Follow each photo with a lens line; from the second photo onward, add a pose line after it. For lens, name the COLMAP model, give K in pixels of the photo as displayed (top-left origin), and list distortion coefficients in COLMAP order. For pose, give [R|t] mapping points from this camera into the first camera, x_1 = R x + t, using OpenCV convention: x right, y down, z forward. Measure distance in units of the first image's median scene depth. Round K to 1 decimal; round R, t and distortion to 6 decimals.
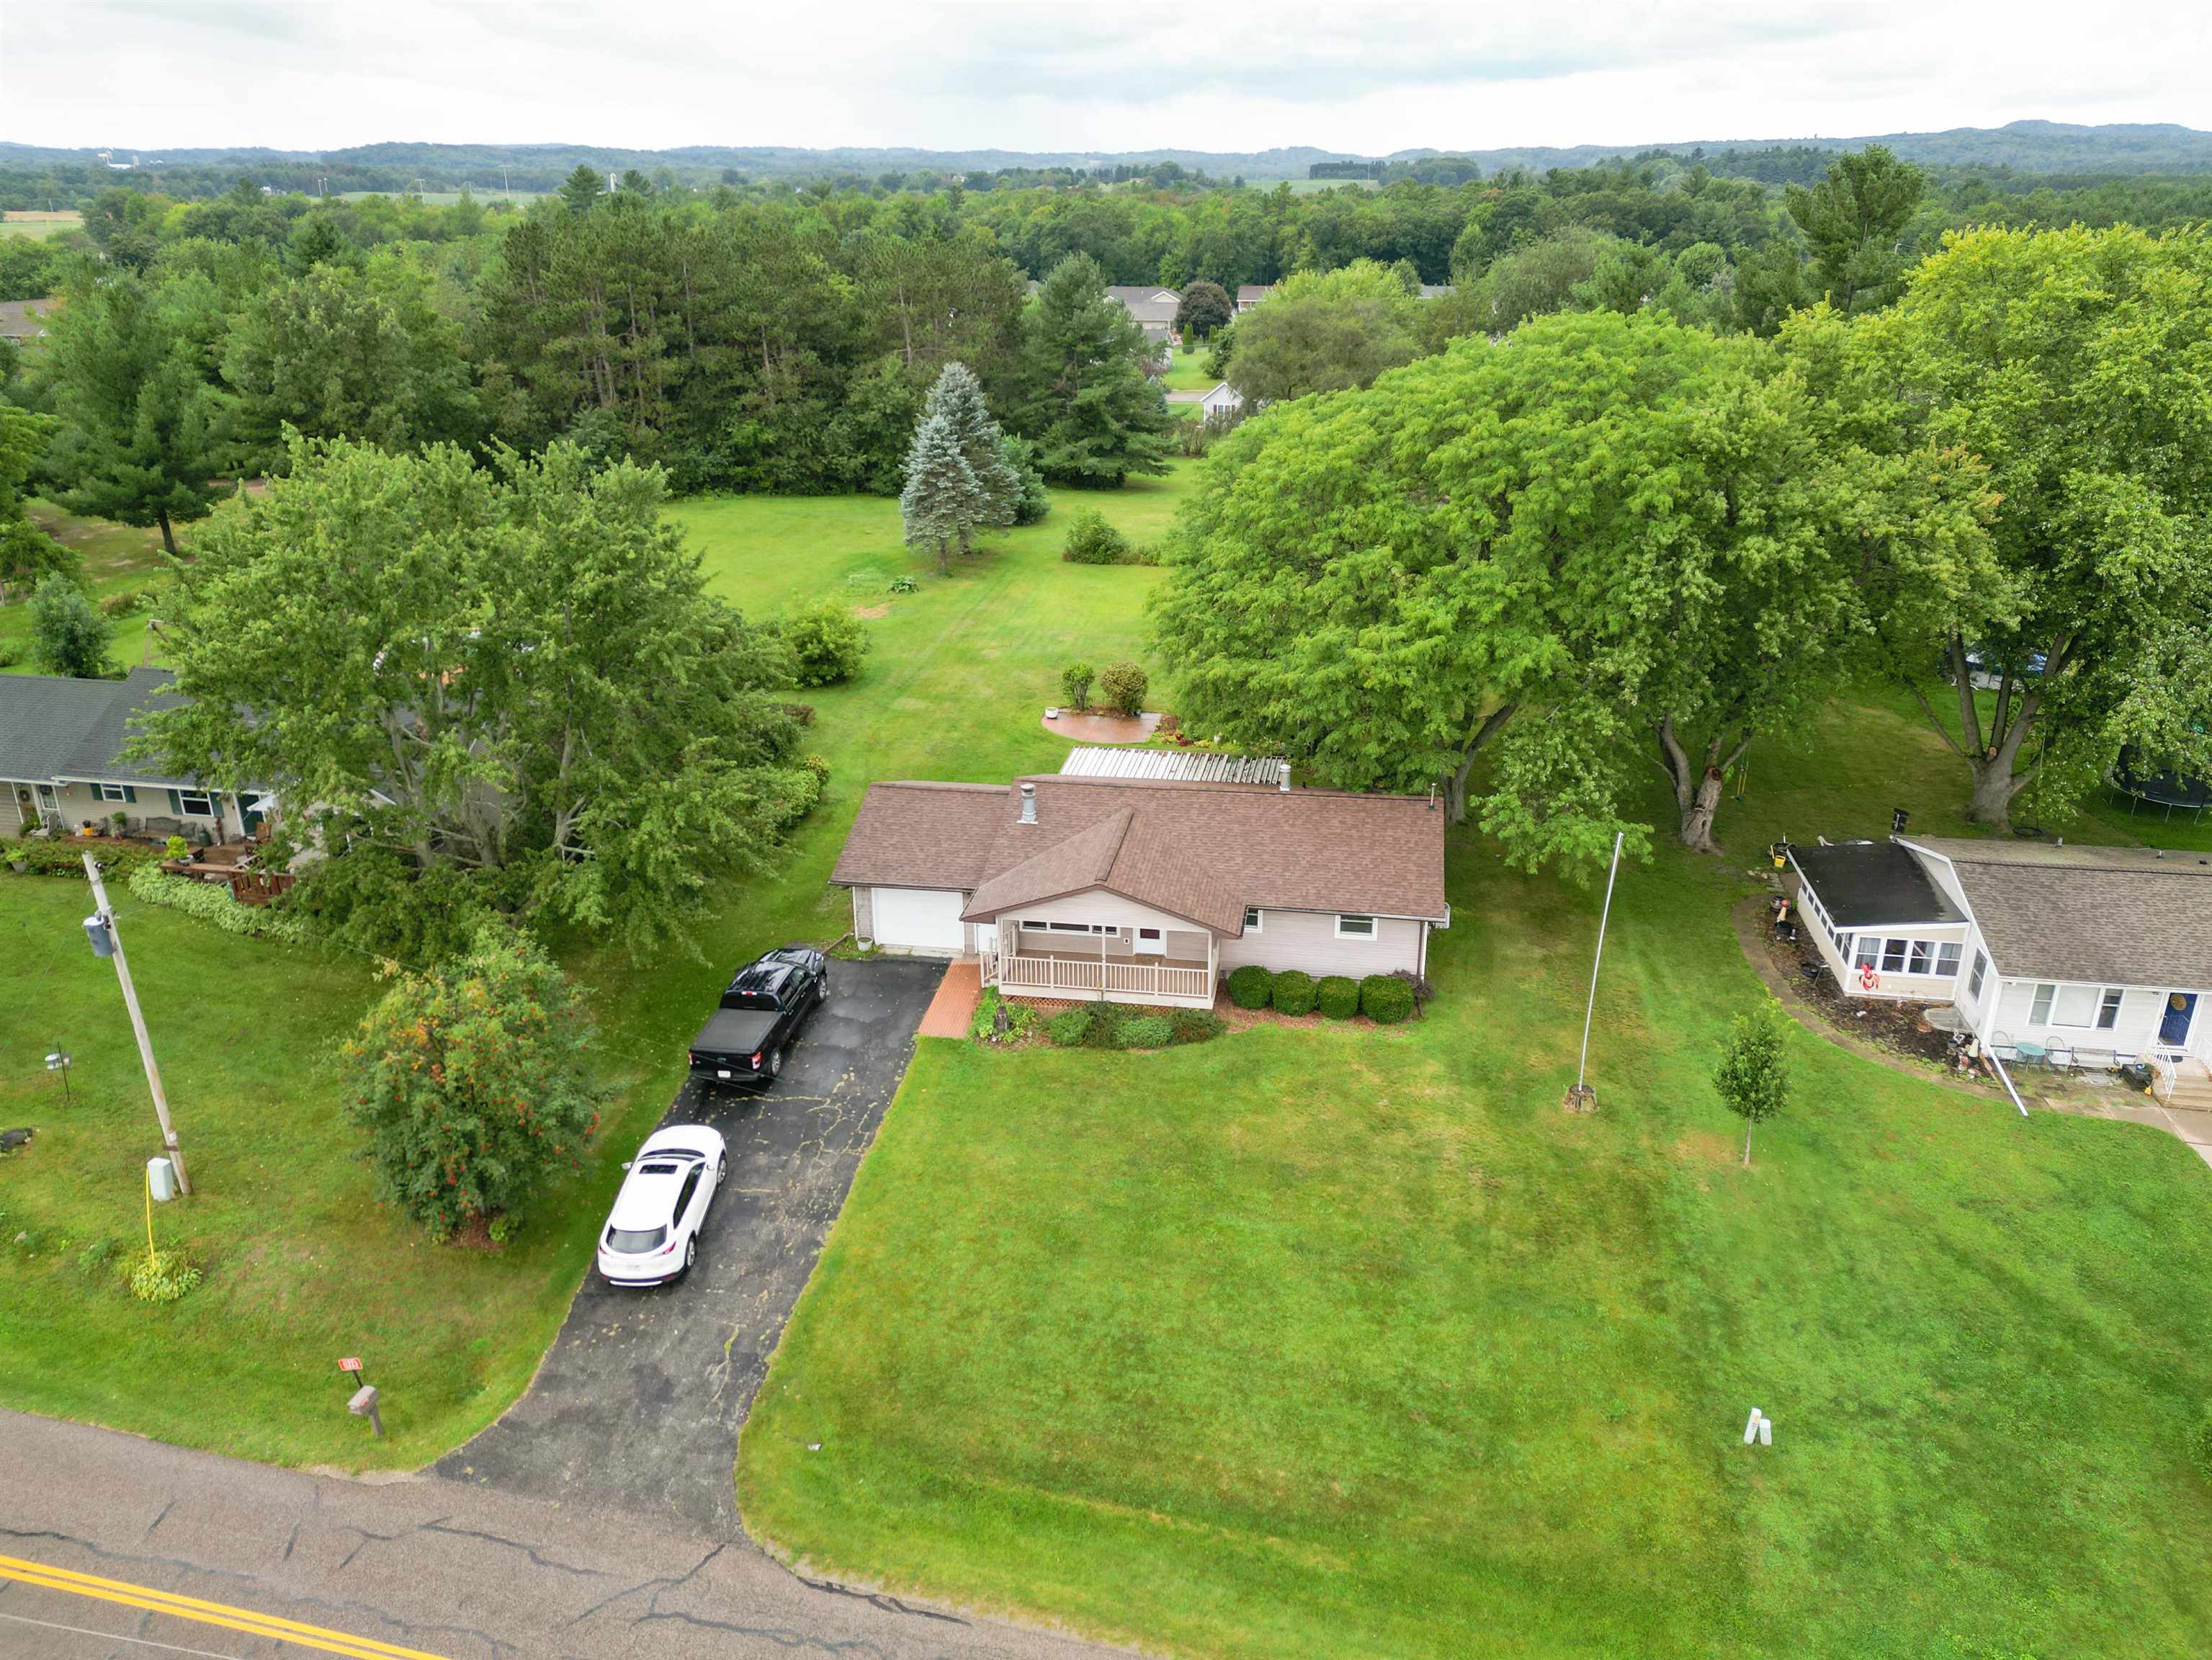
lens RADIAL K [[1607.3, 0, 1106.0], [0, 1607.3, 830.0], [0, 0, 1]] dist [0.073426, -0.082146]
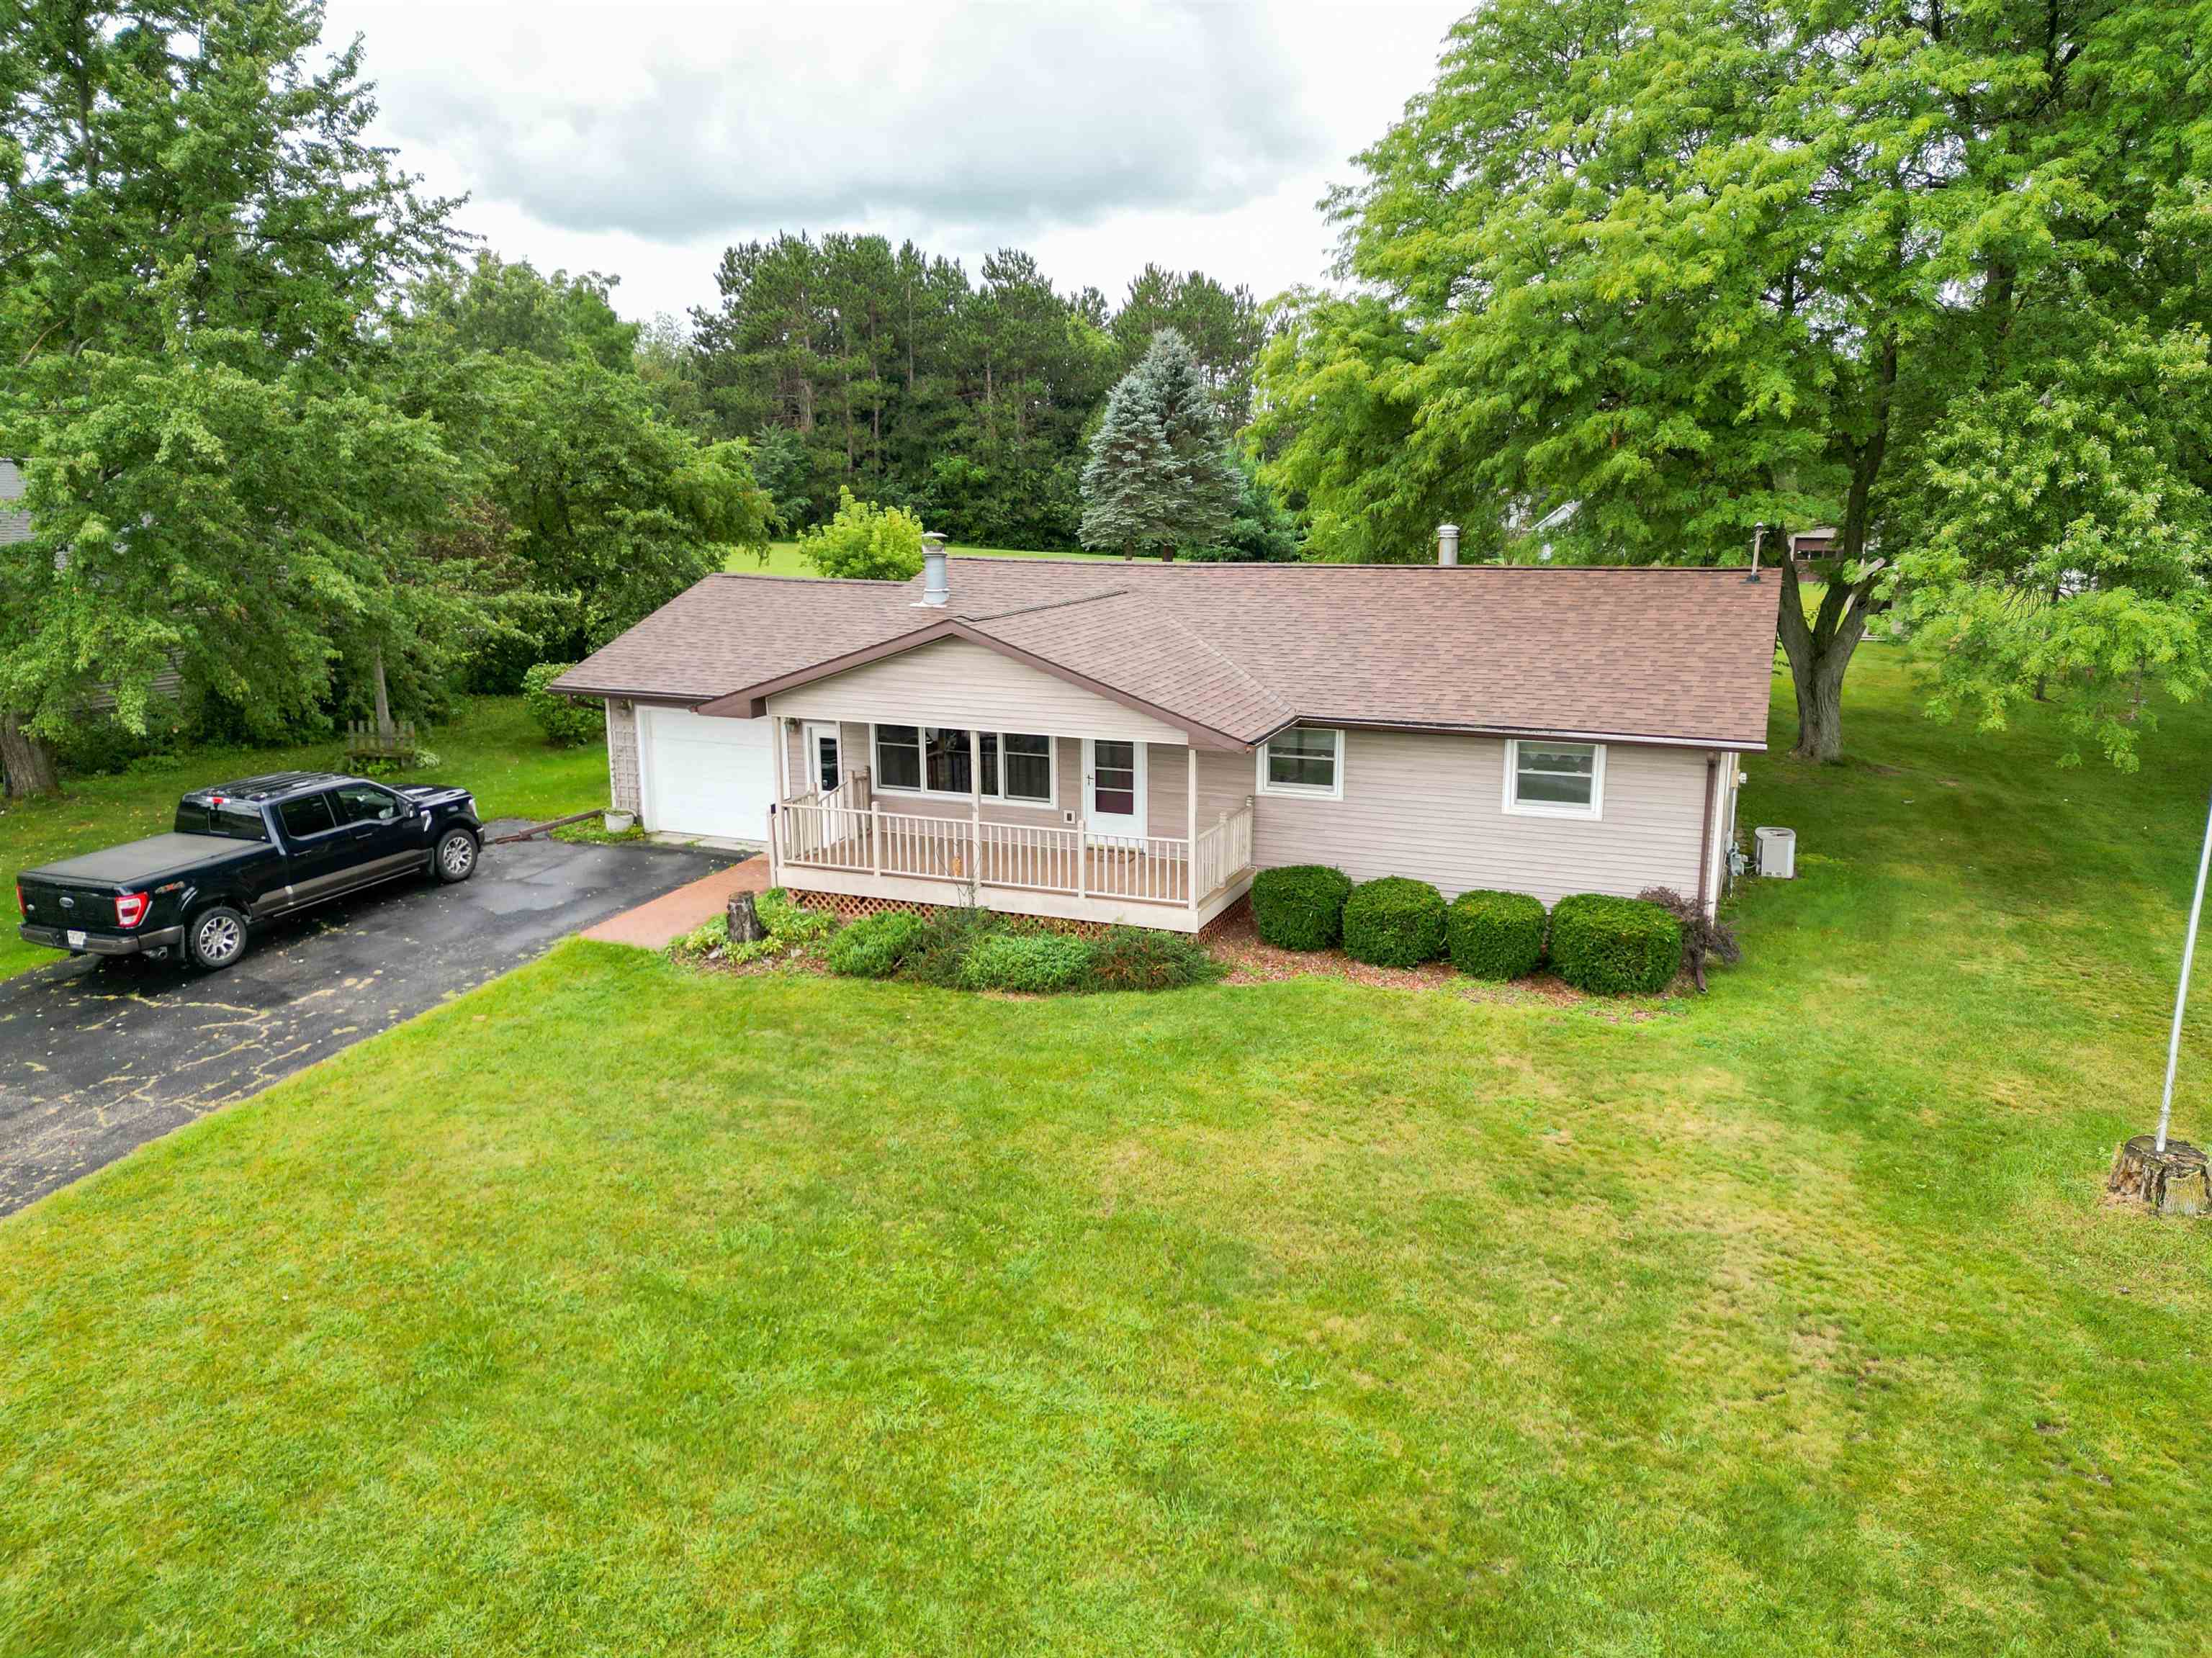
lens RADIAL K [[1606.9, 0, 1106.0], [0, 1606.9, 829.0], [0, 0, 1]] dist [0.073426, -0.082146]
pose [[0.973502, 0.053708, -0.222283, 0.140534], [-0.087946, 0.985201, -0.147121, 0.152999], [0.211092, 0.162772, 0.963818, 0.572148]]
